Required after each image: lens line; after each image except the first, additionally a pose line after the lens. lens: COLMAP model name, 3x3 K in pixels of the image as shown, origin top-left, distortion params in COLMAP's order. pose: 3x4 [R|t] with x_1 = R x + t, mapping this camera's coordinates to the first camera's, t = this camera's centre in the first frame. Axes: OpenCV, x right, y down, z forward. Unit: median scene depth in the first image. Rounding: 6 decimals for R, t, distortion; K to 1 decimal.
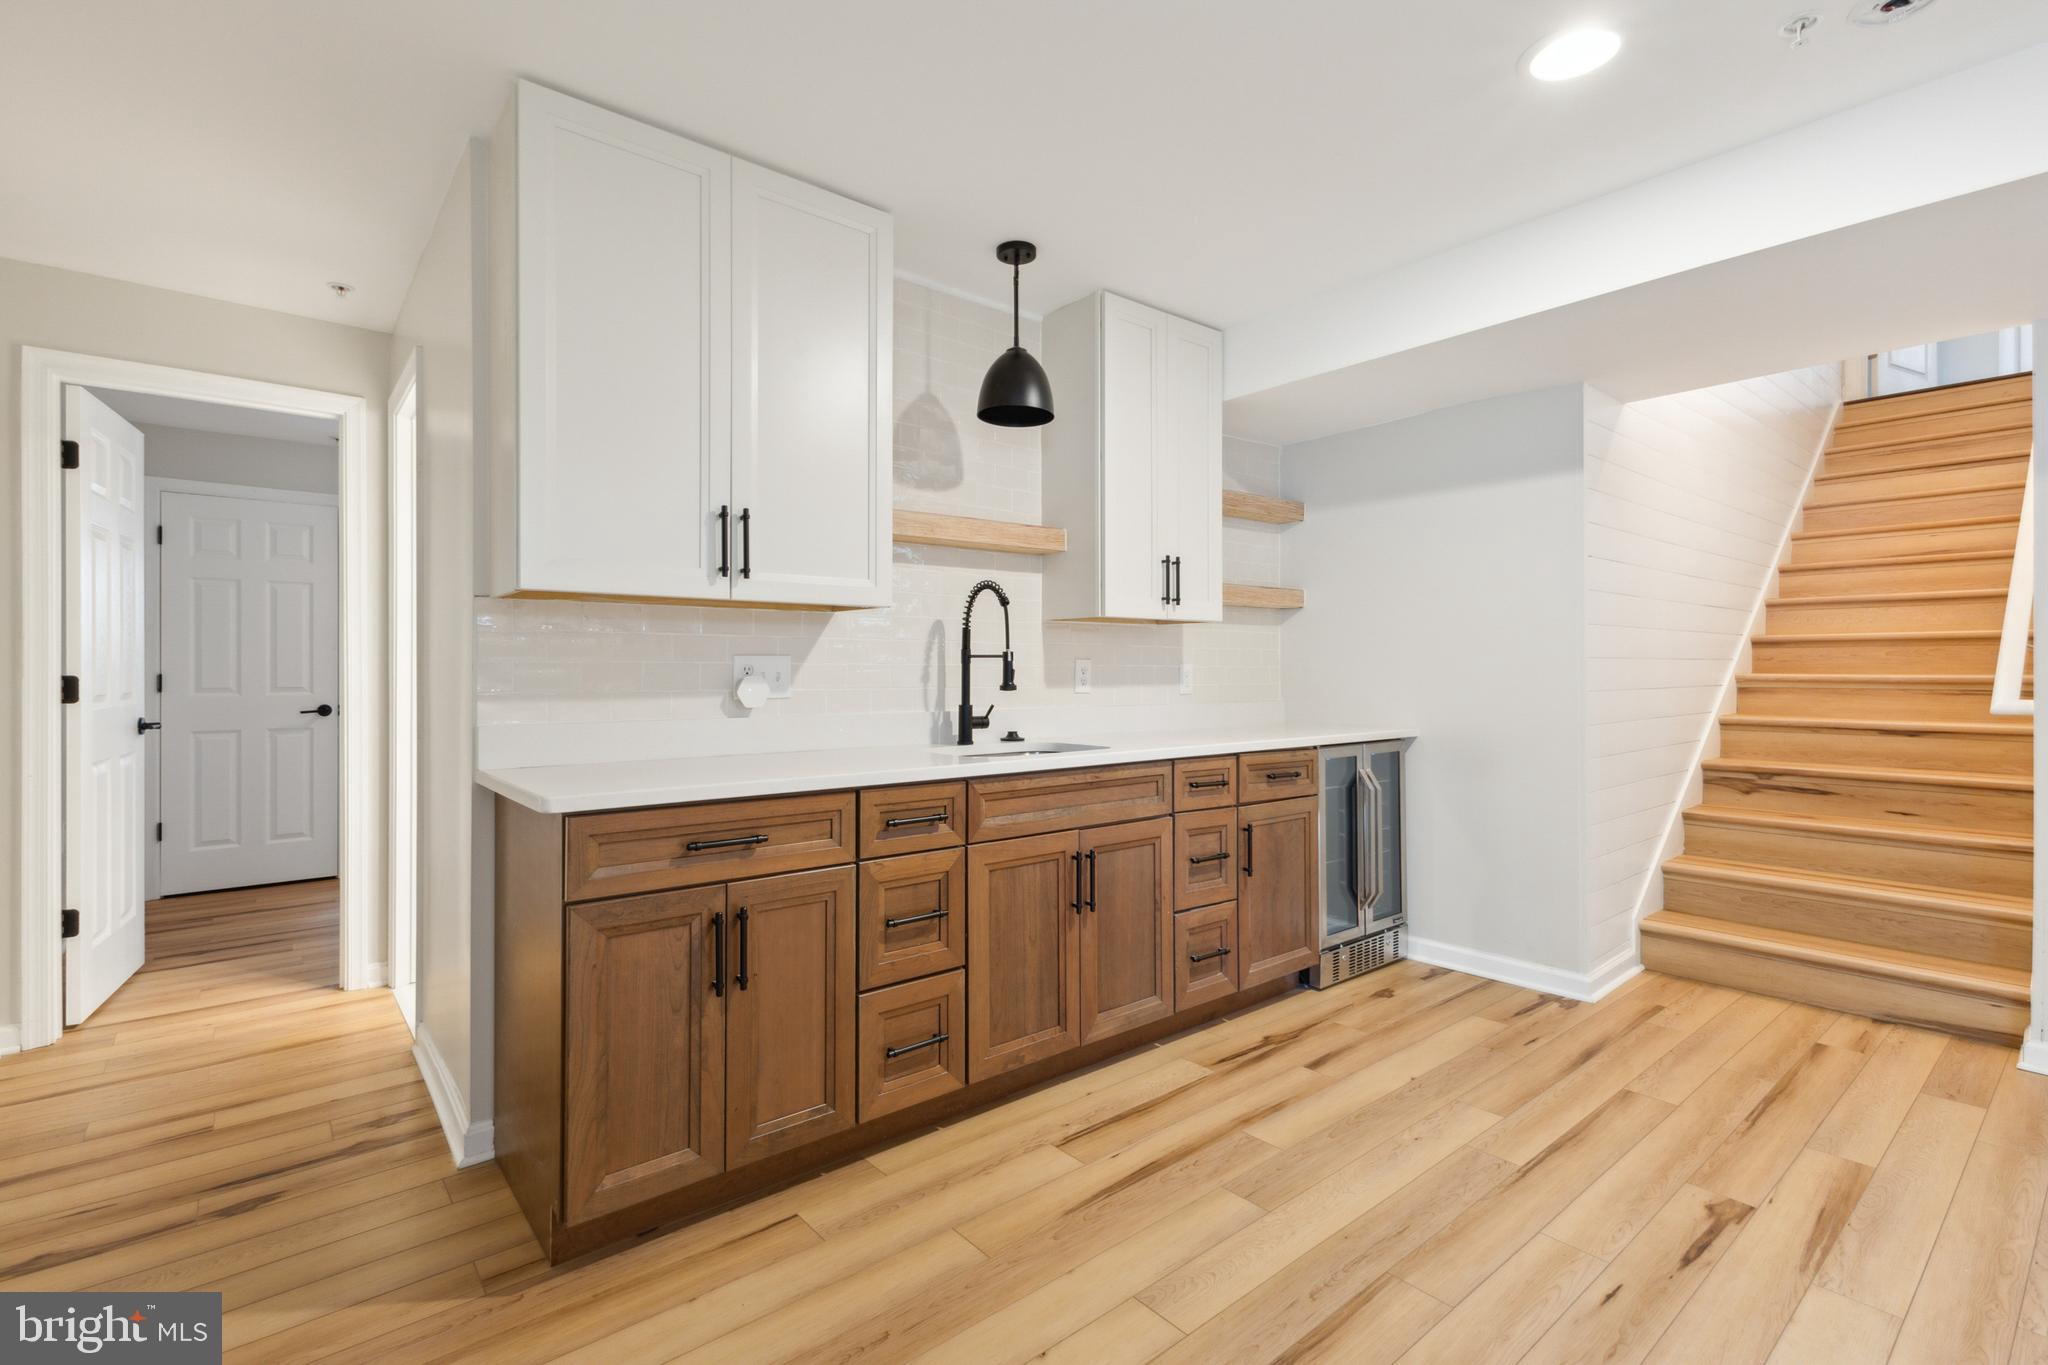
lens RADIAL K [[941.3, 0, 1060.2], [0, 941.3, 657.4], [0, 0, 1]] dist [0.012858, -0.001442]
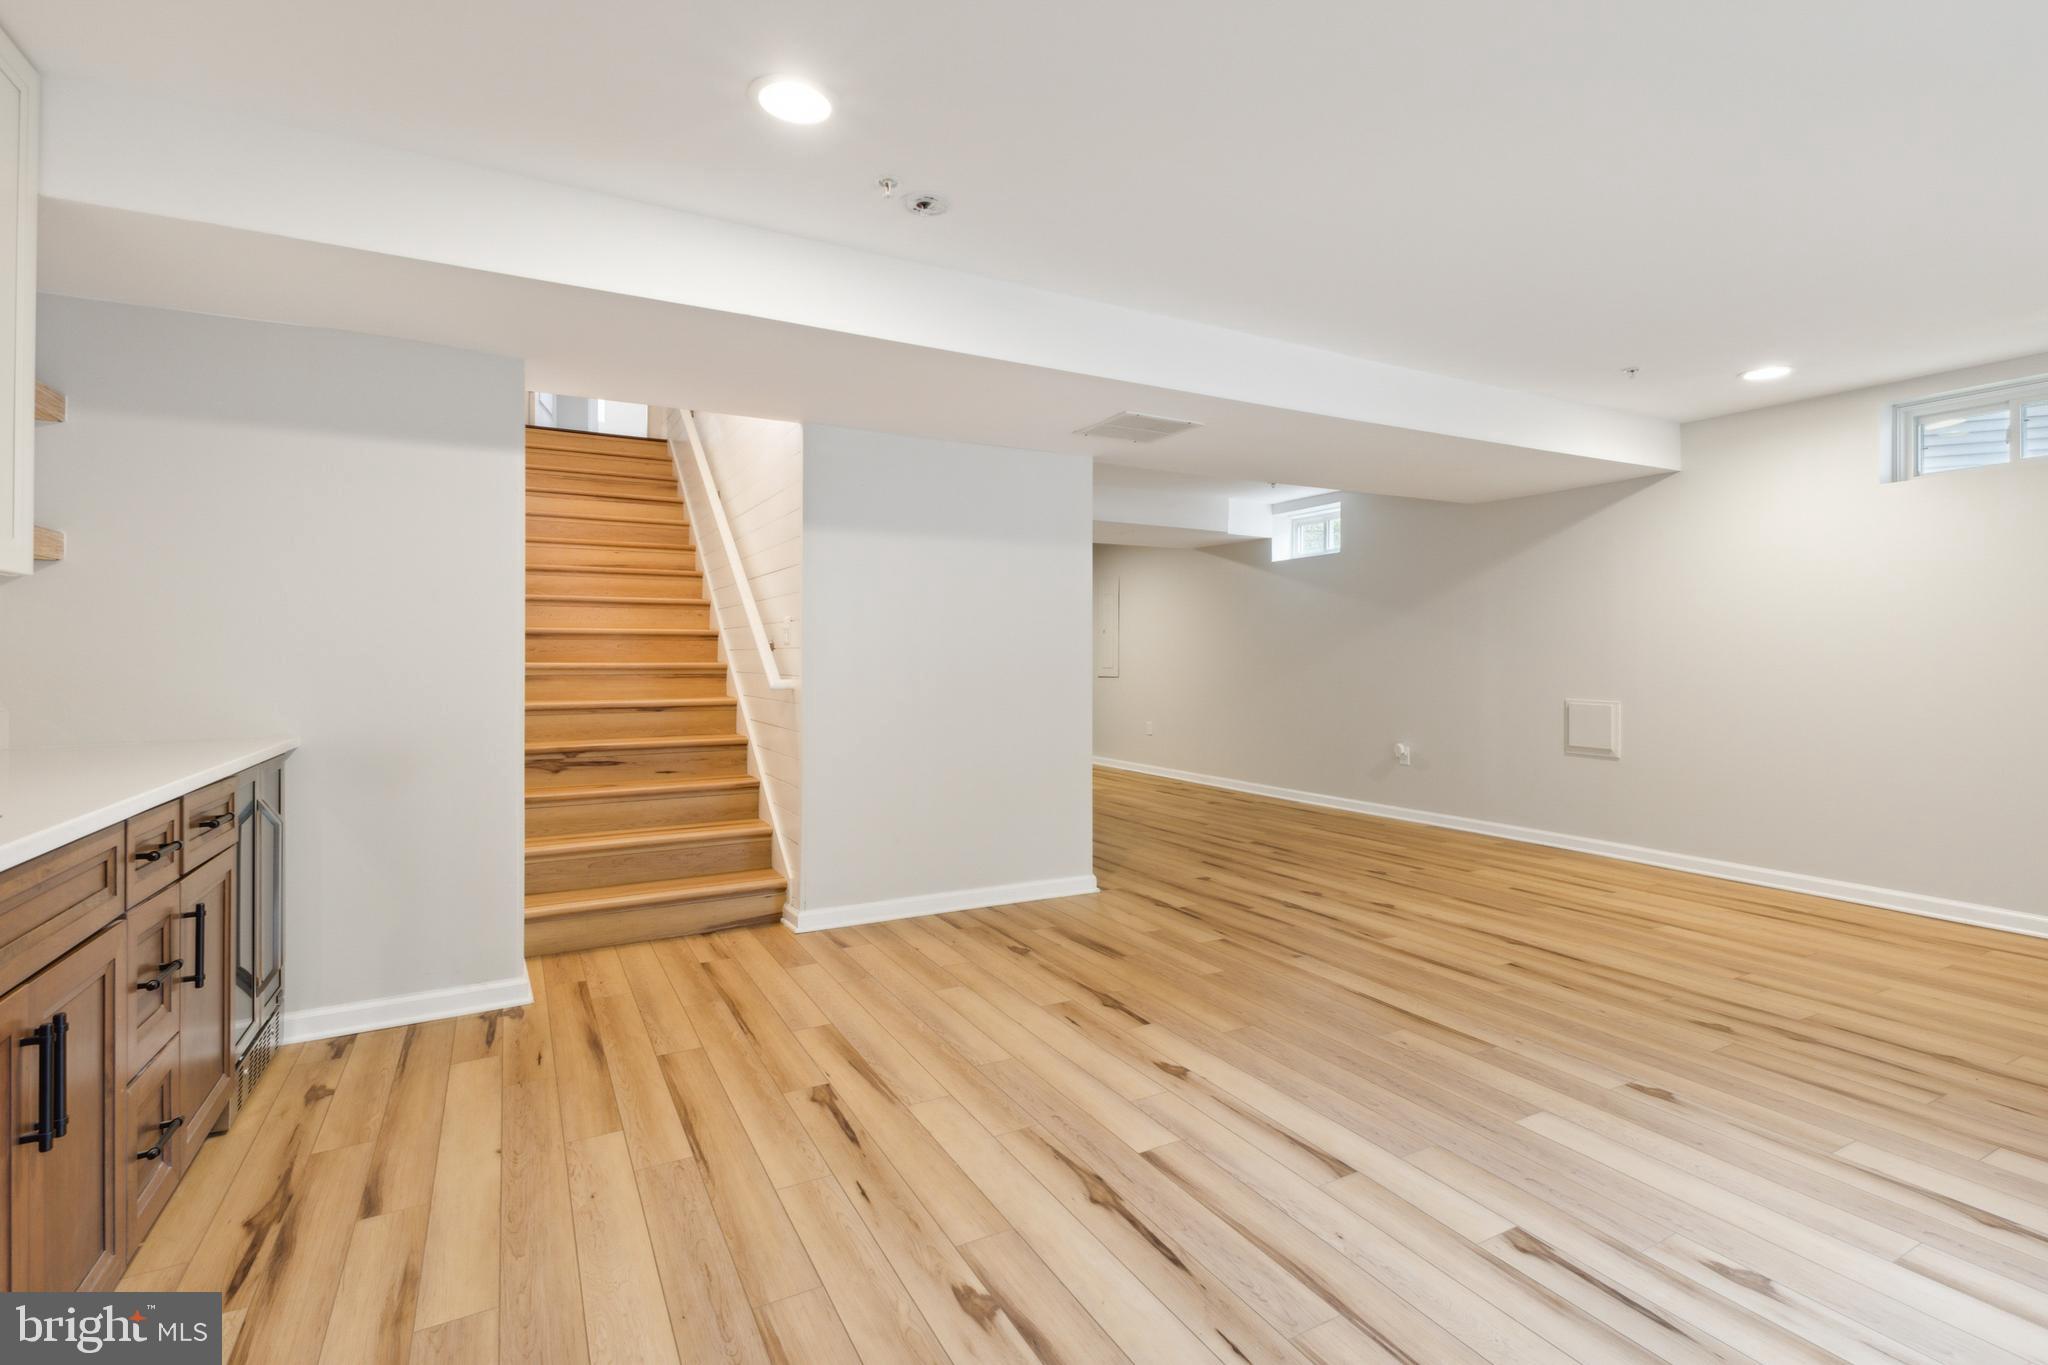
lens RADIAL K [[941.3, 0, 1029.9], [0, 941.3, 642.2], [0, 0, 1]] dist [0.012858, -0.001442]
pose [[0.209184, 0.017085, 0.977727, -0.309832], [-0.011691, 0.999820, -0.014970, 0.004706], [-0.977806, -0.008299, 0.209346, 0.328403]]
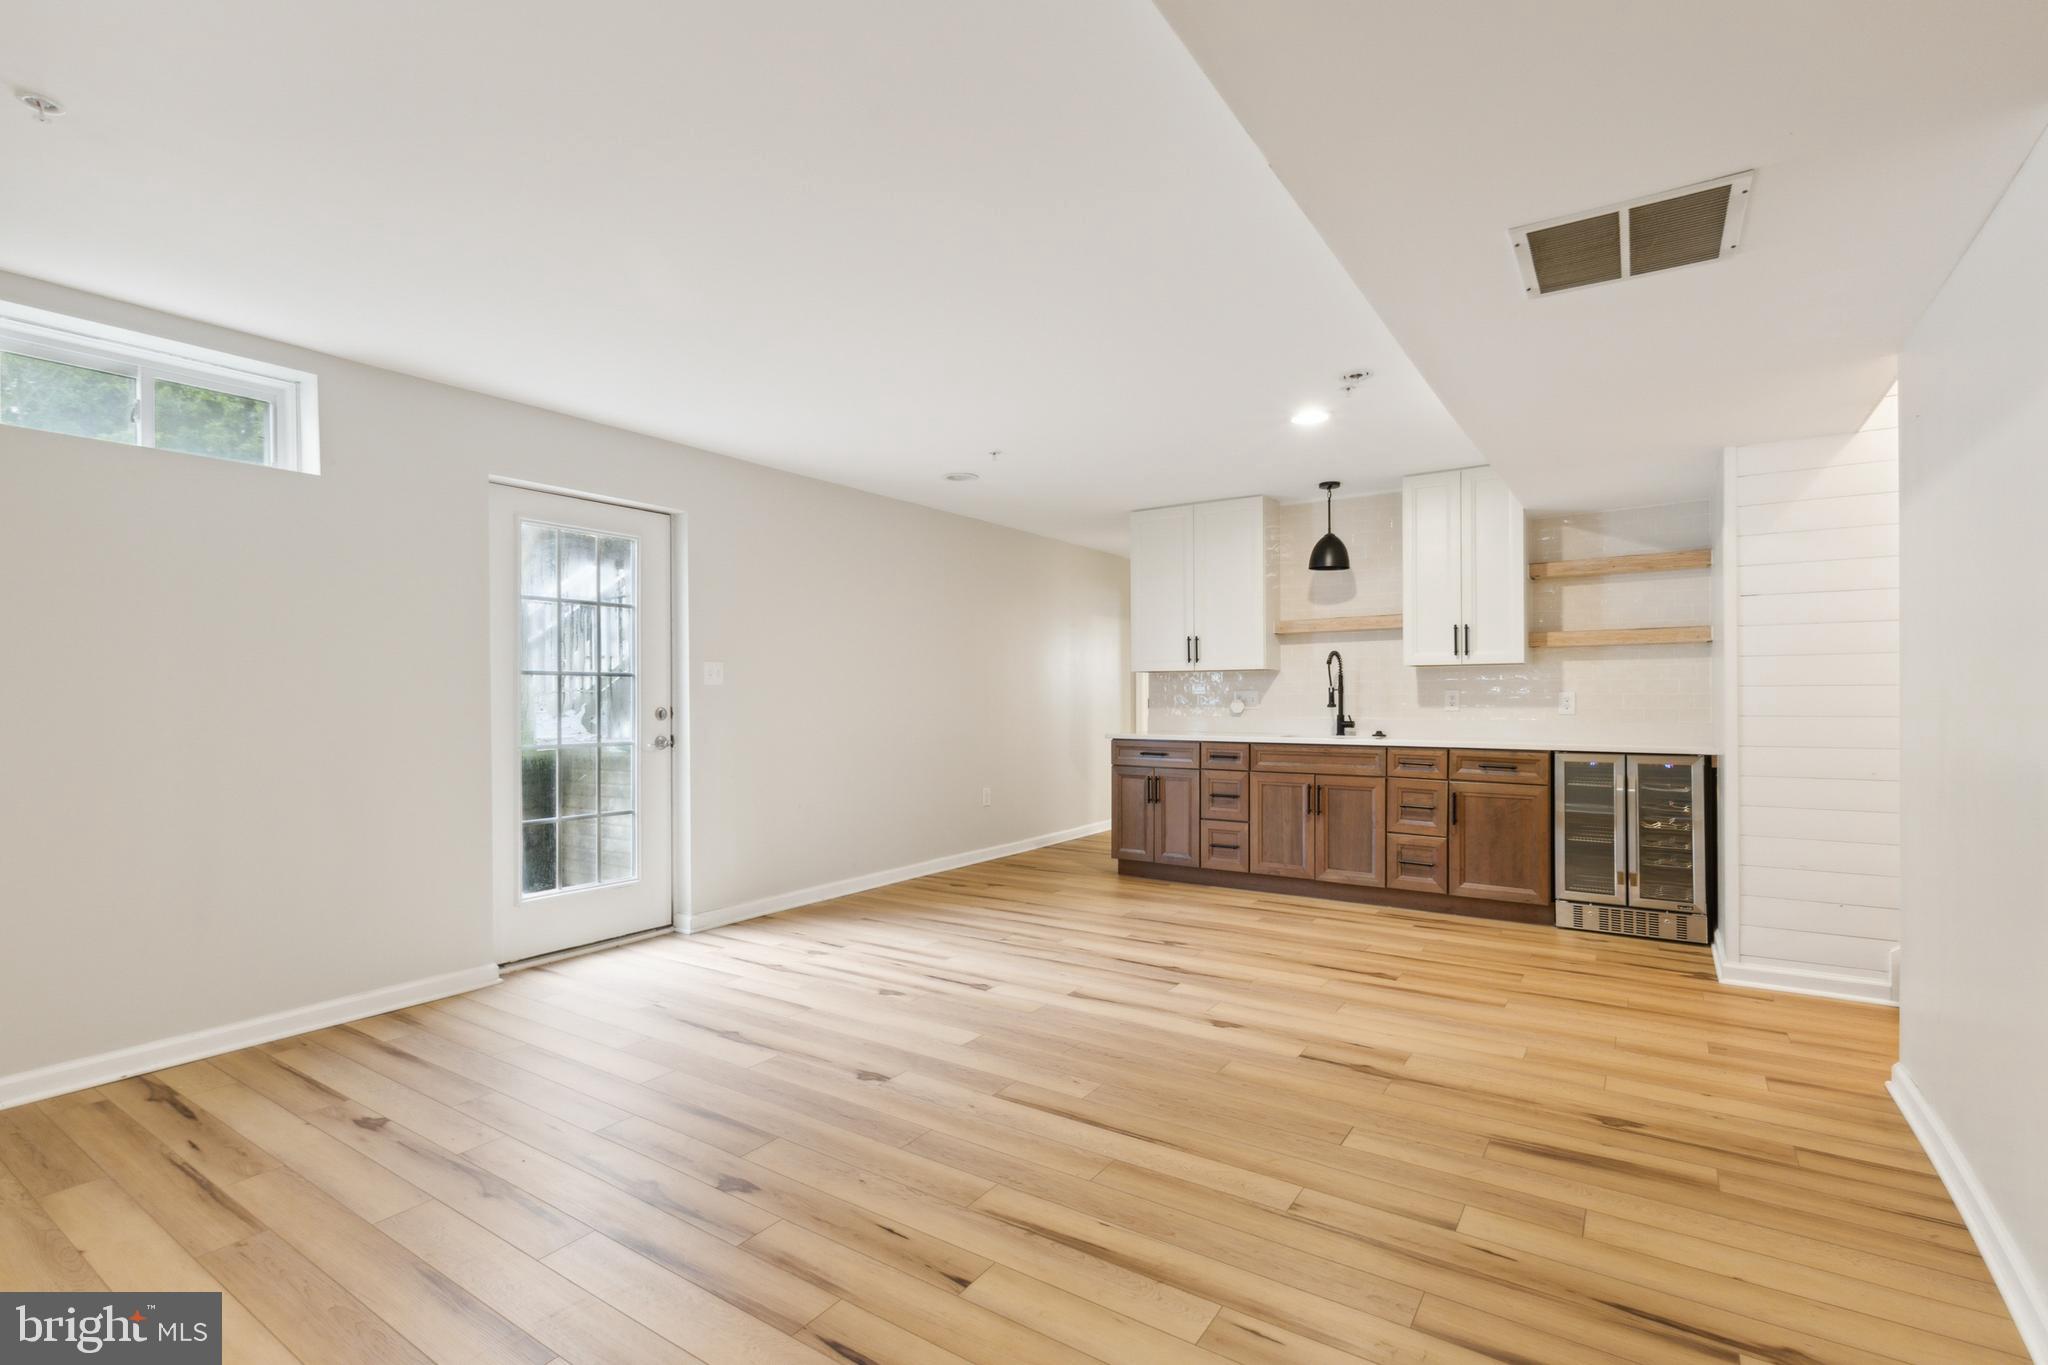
lens RADIAL K [[941.3, 0, 1011.9], [0, 941.3, 695.3], [0, 0, 1]] dist [0.012858, -0.001442]
pose [[0.258475, -0.003835, -0.966010, 1.594939], [0.016117, 0.999870, 0.000343, -0.000658], [0.965883, -0.015658, 0.258504, -0.142055]]
